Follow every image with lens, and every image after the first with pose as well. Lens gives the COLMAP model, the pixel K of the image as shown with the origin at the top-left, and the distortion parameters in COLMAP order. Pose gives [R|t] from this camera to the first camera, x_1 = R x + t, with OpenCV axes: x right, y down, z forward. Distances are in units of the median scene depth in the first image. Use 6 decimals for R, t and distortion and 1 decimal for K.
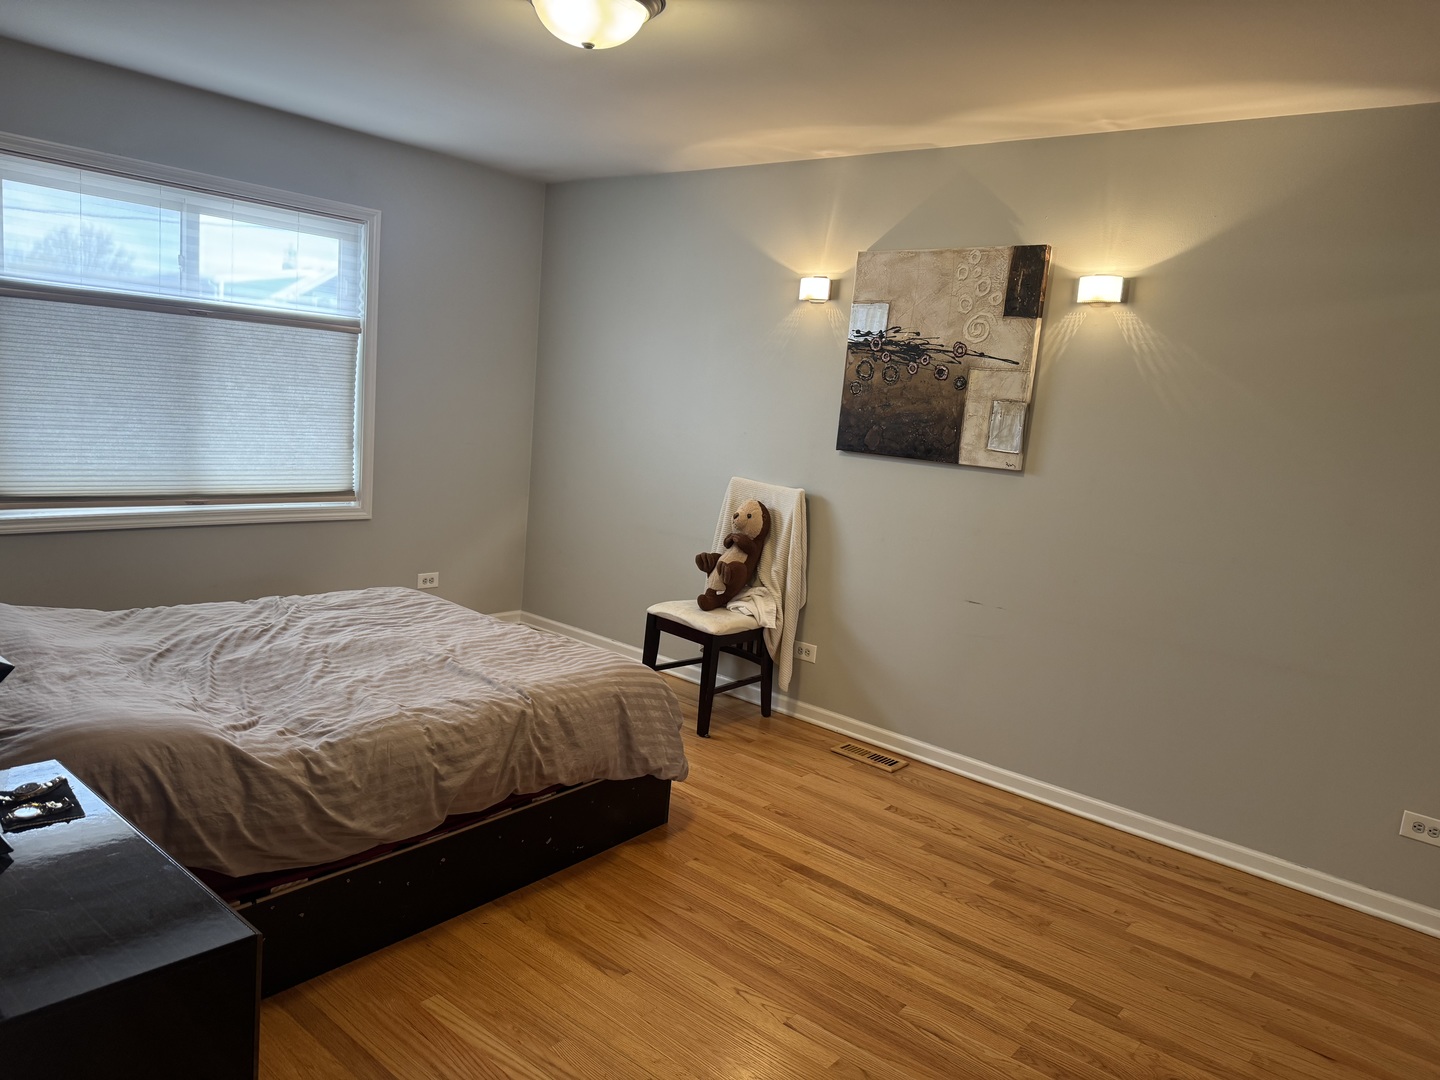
lens RADIAL K [[1012.9, 0, 722.7], [0, 1012.9, 544.7], [0, 0, 1]] dist [0.011396, -0.016795]
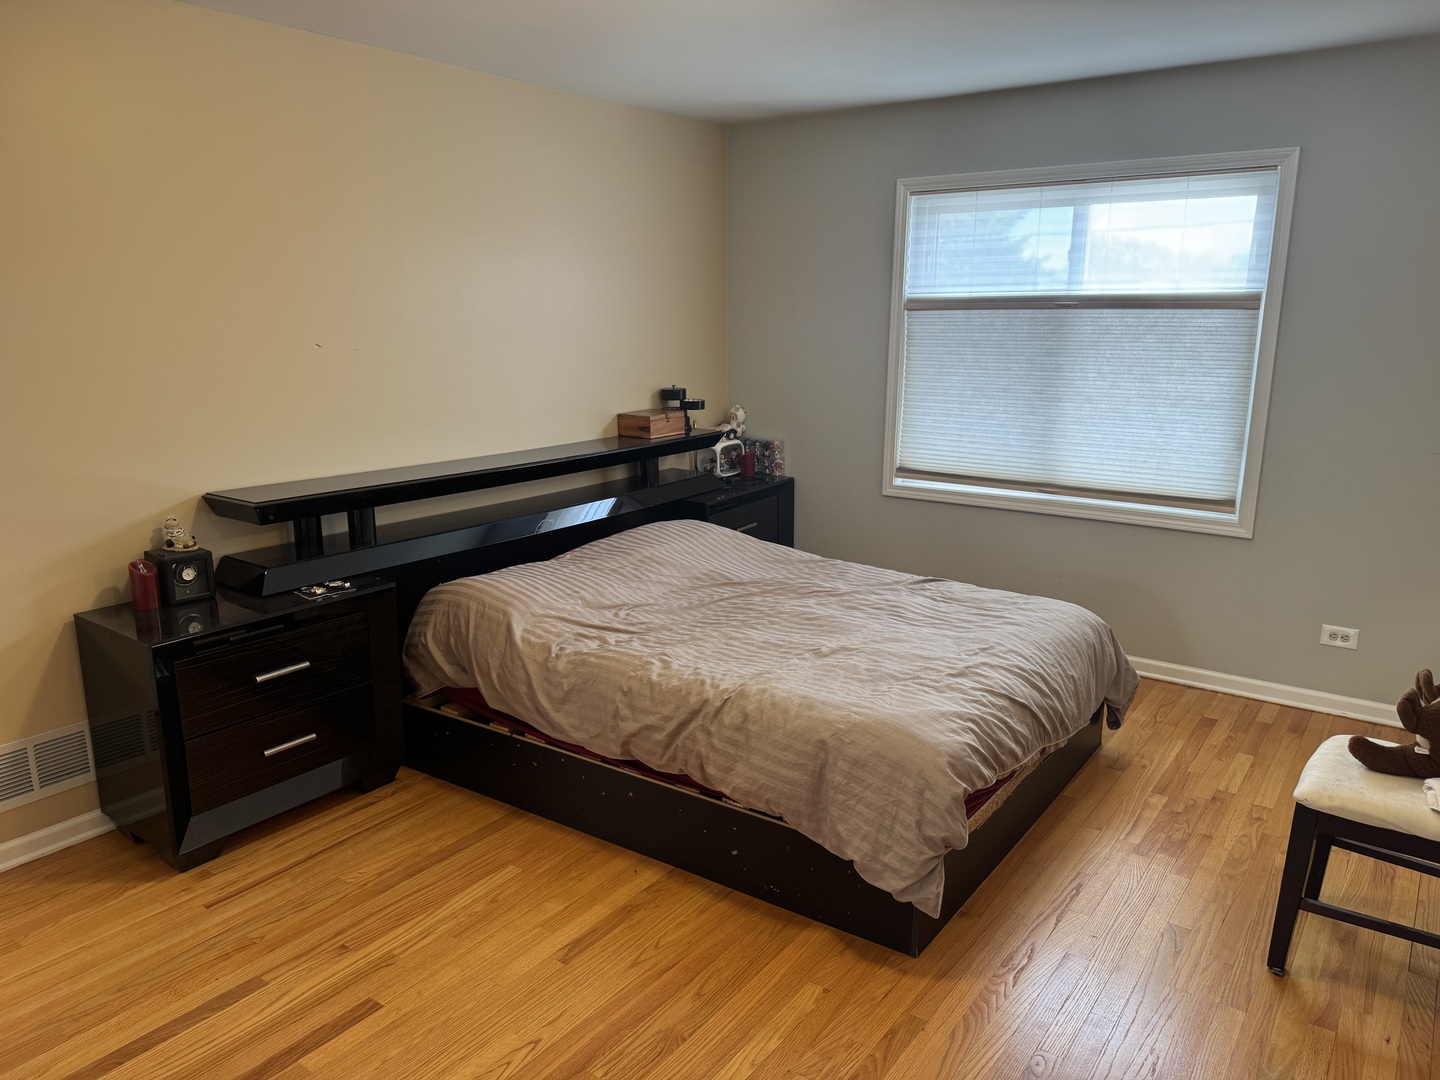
lens RADIAL K [[1012.9, 0, 719.1], [0, 1012.9, 537.7], [0, 0, 1]] dist [0.011396, -0.016795]
pose [[0.047600, 0.129144, -0.990483, 0.572401], [-0.145893, 0.981872, 0.121010, -0.082784], [0.988155, 0.138745, 0.065578, 0.708863]]
